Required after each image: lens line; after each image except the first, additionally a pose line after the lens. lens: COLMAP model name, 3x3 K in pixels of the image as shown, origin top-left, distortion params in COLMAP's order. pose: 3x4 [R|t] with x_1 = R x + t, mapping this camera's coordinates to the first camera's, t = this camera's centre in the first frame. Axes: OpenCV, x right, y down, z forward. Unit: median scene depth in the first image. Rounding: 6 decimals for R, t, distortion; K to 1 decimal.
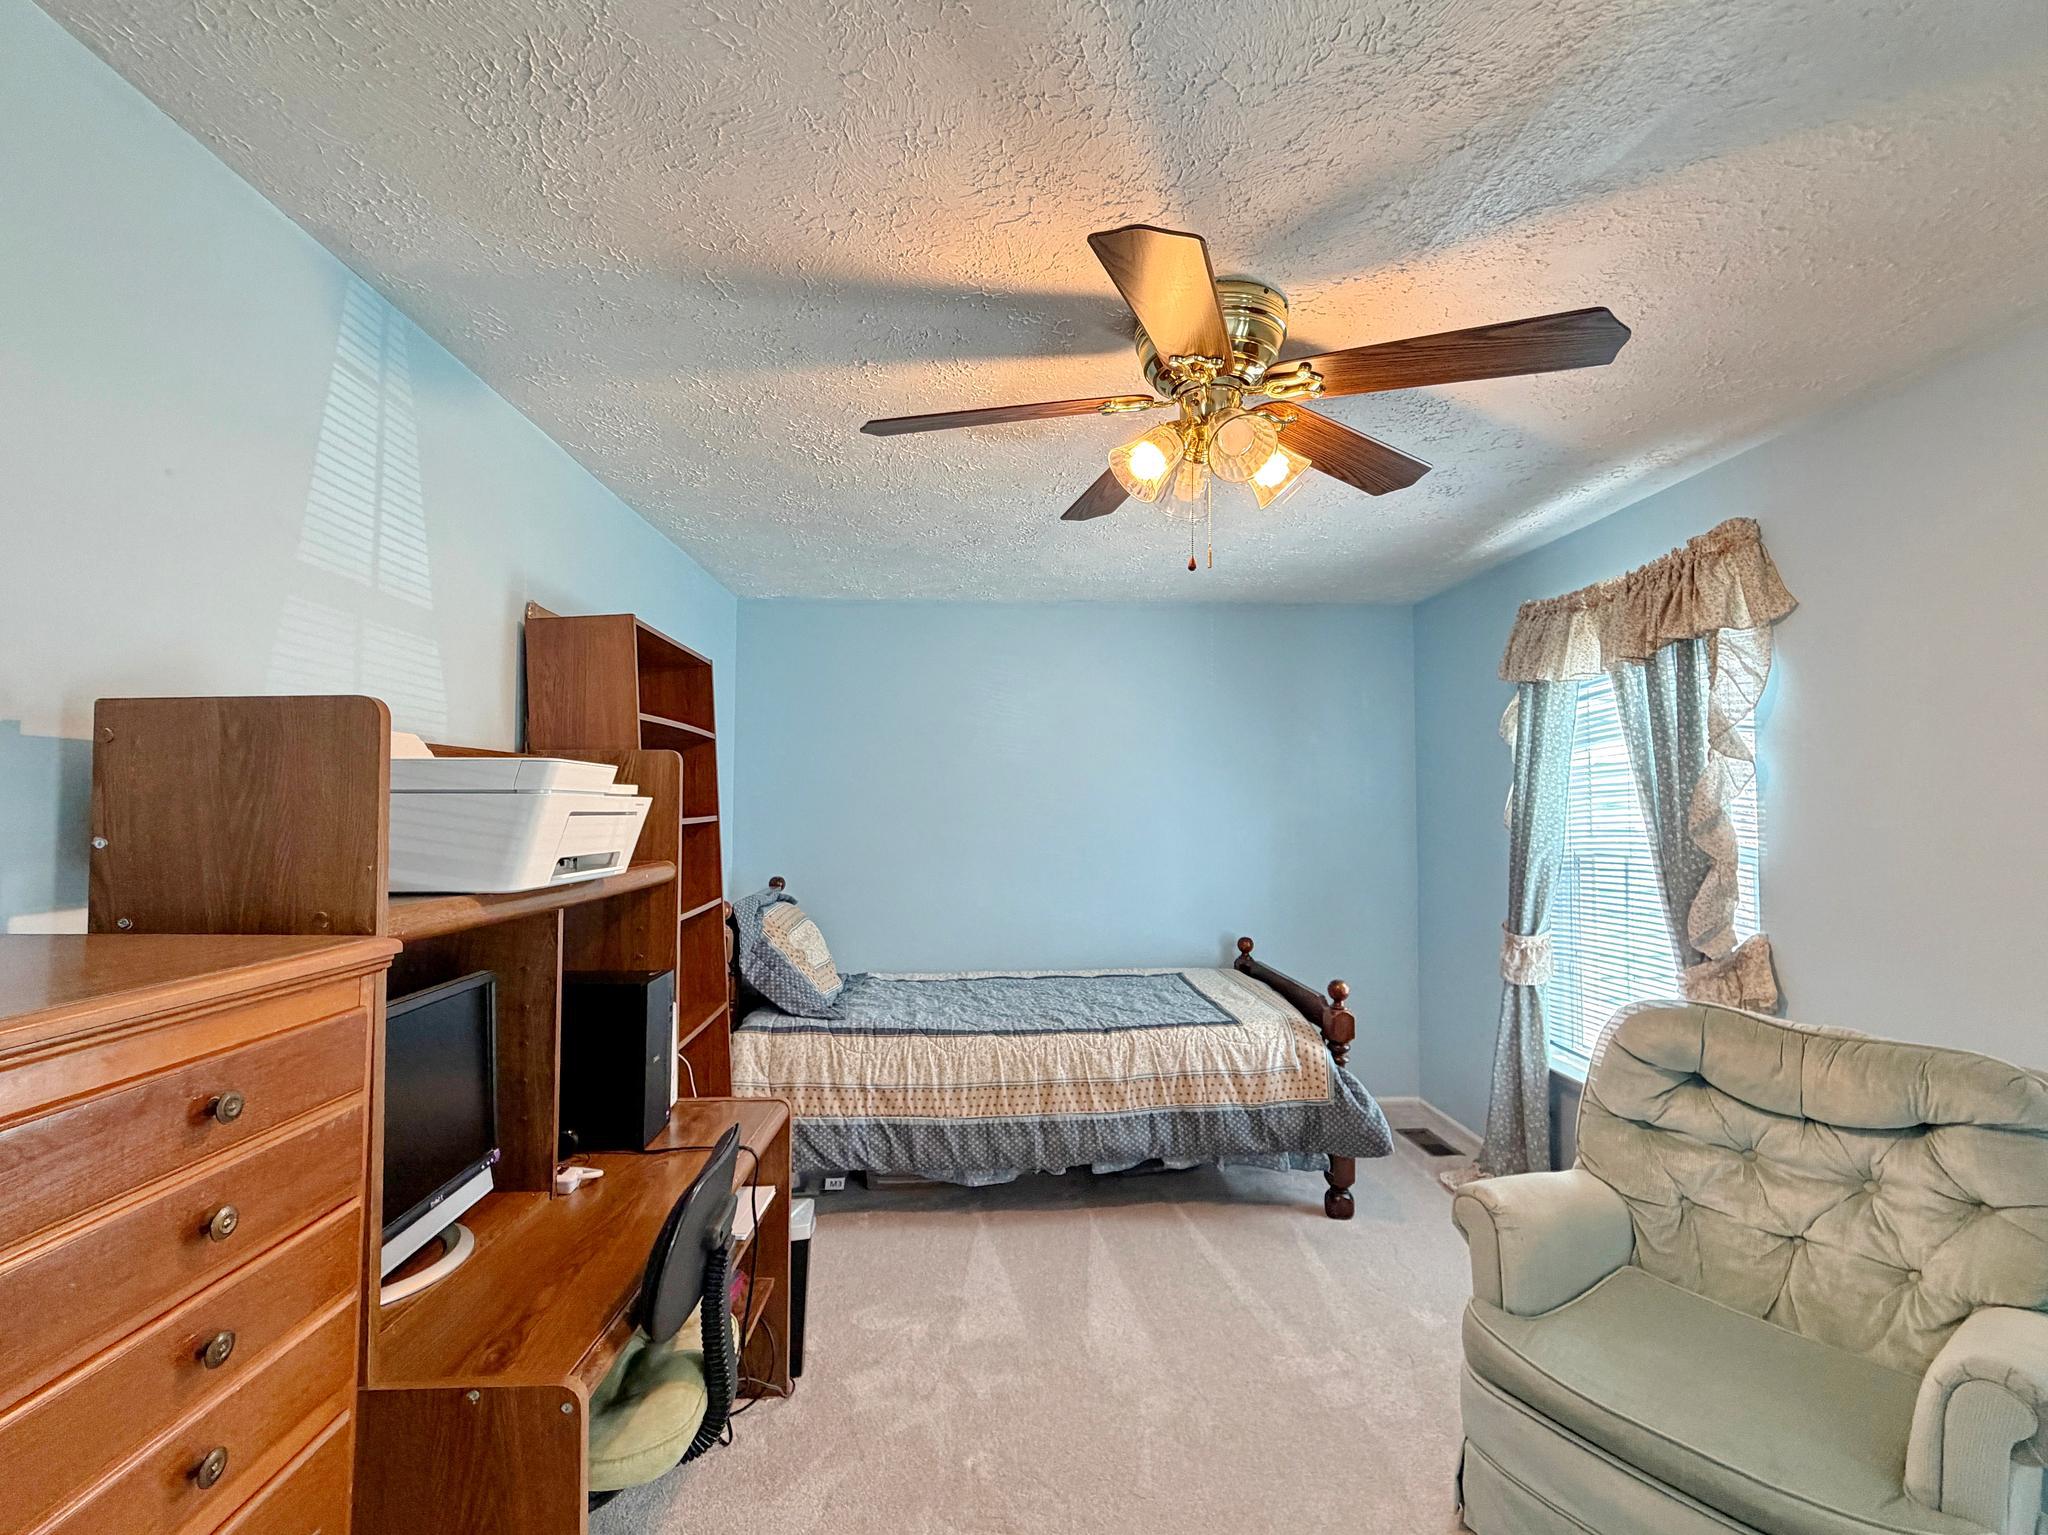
lens RADIAL K [[893.3, 0, 1000.9], [0, 893.3, 773.1], [0, 0, 1]] dist [0.000005, 0.000252]
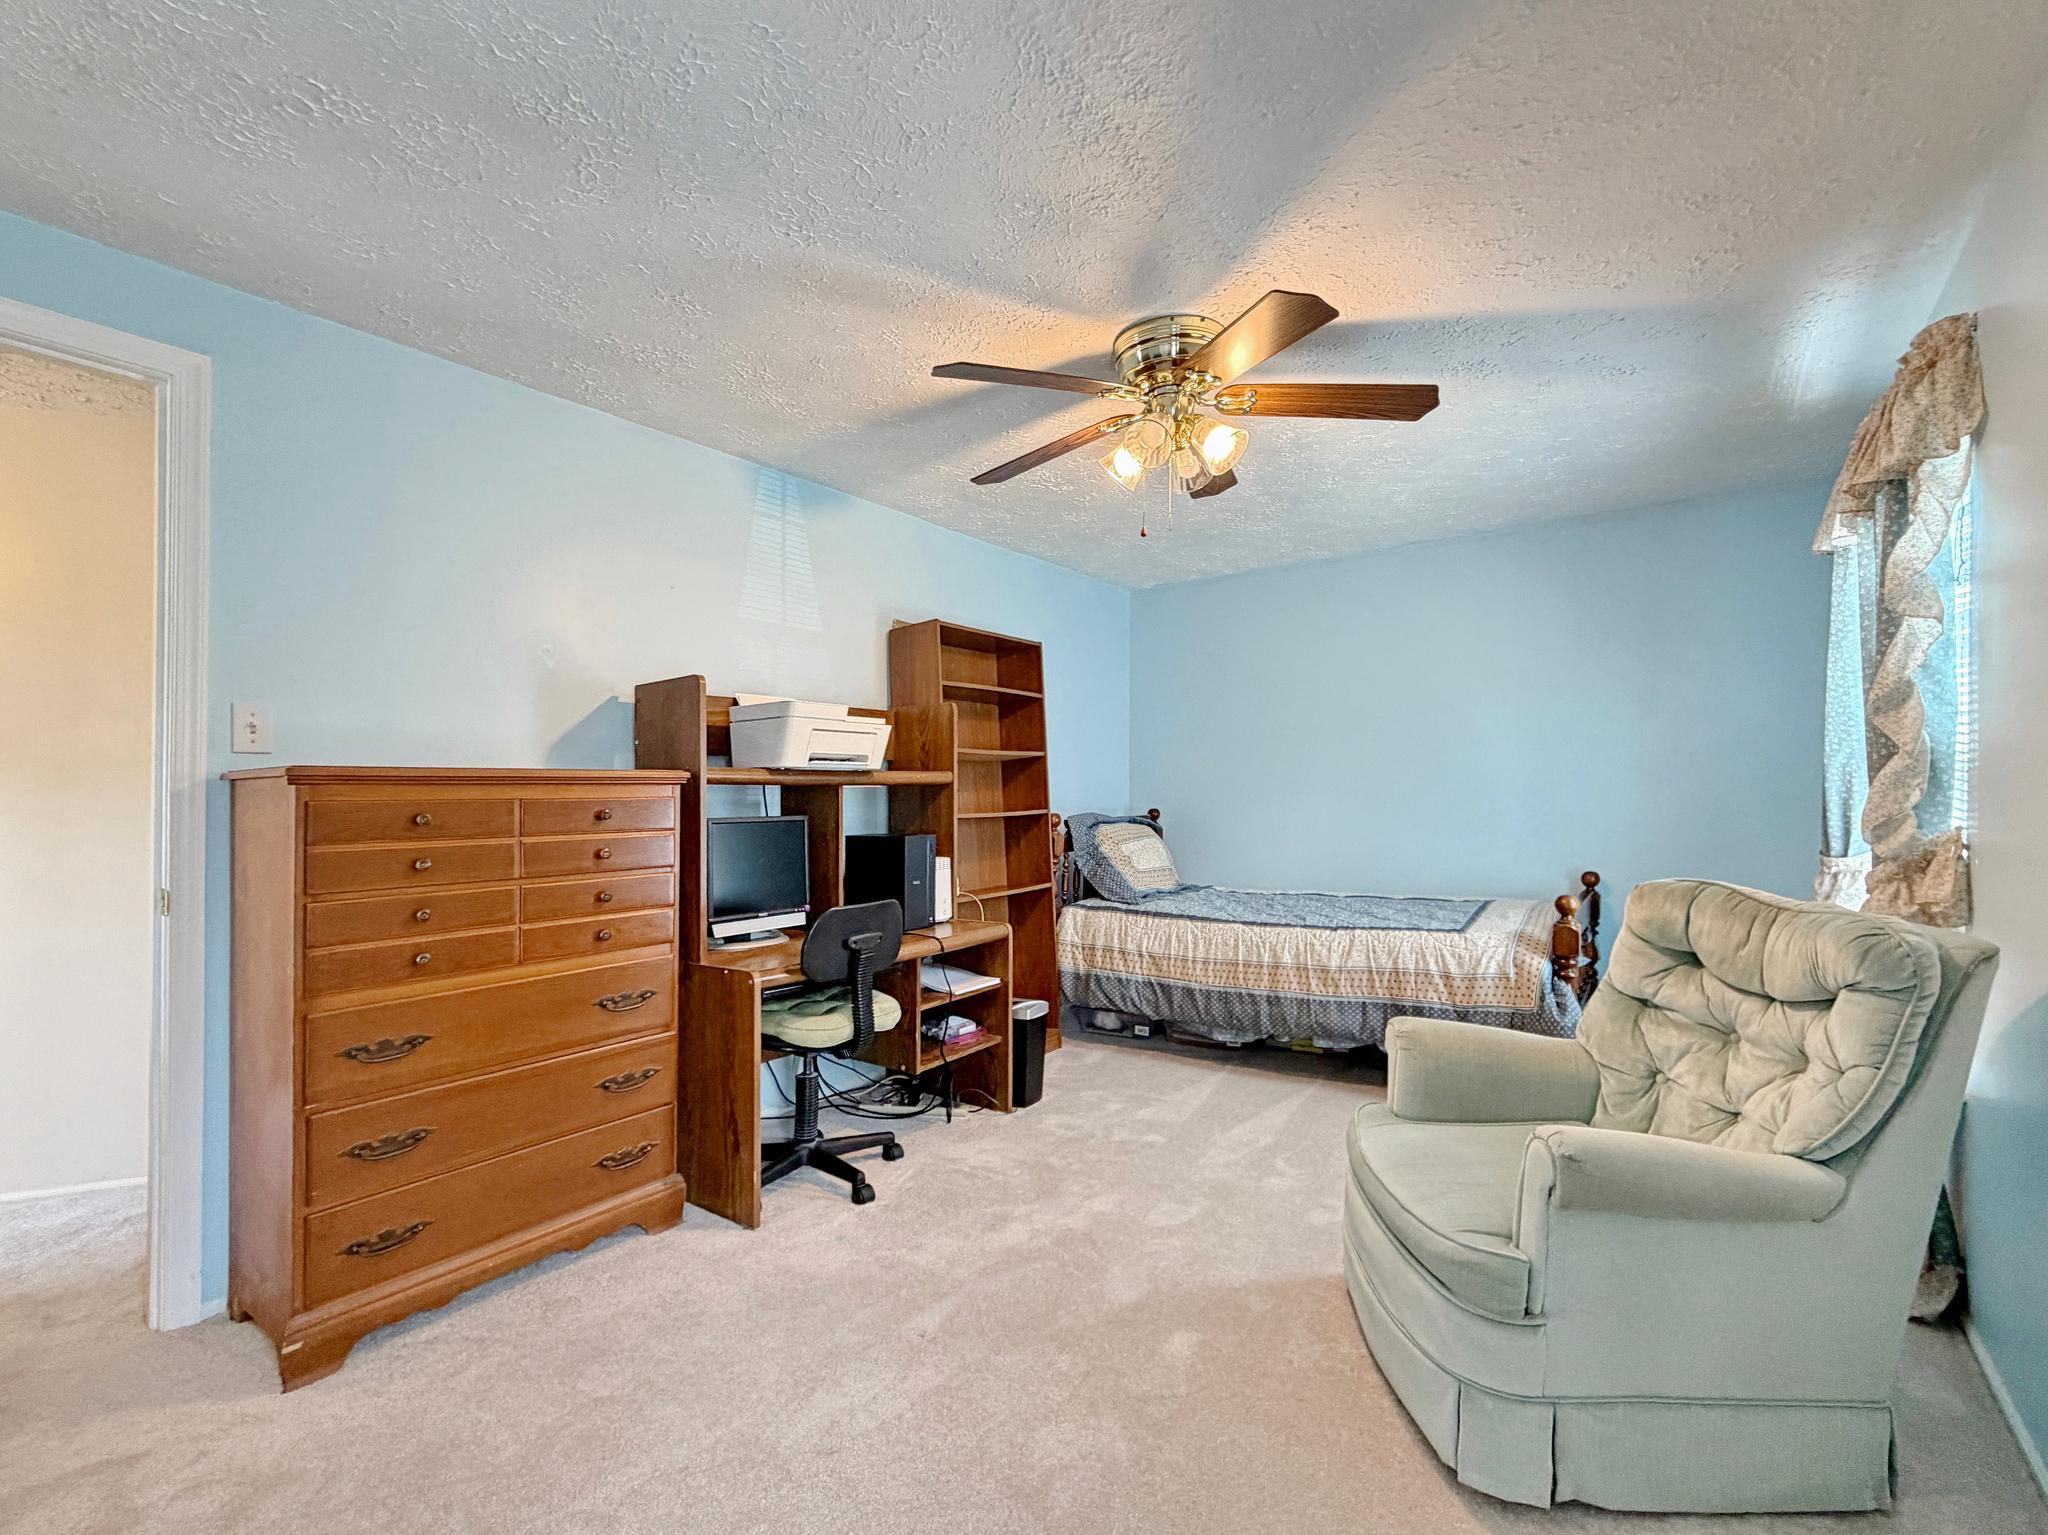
lens RADIAL K [[844.0, 0, 1019.5], [0, 844.0, 771.0], [0, 0, 1]] dist [0.000639, 0.000442]
pose [[0.800971, -0.024868, -0.598187, 0.461524], [0.039773, 0.999140, 0.011720, 0.062616], [0.597381, -0.033180, 0.801271, -0.096607]]
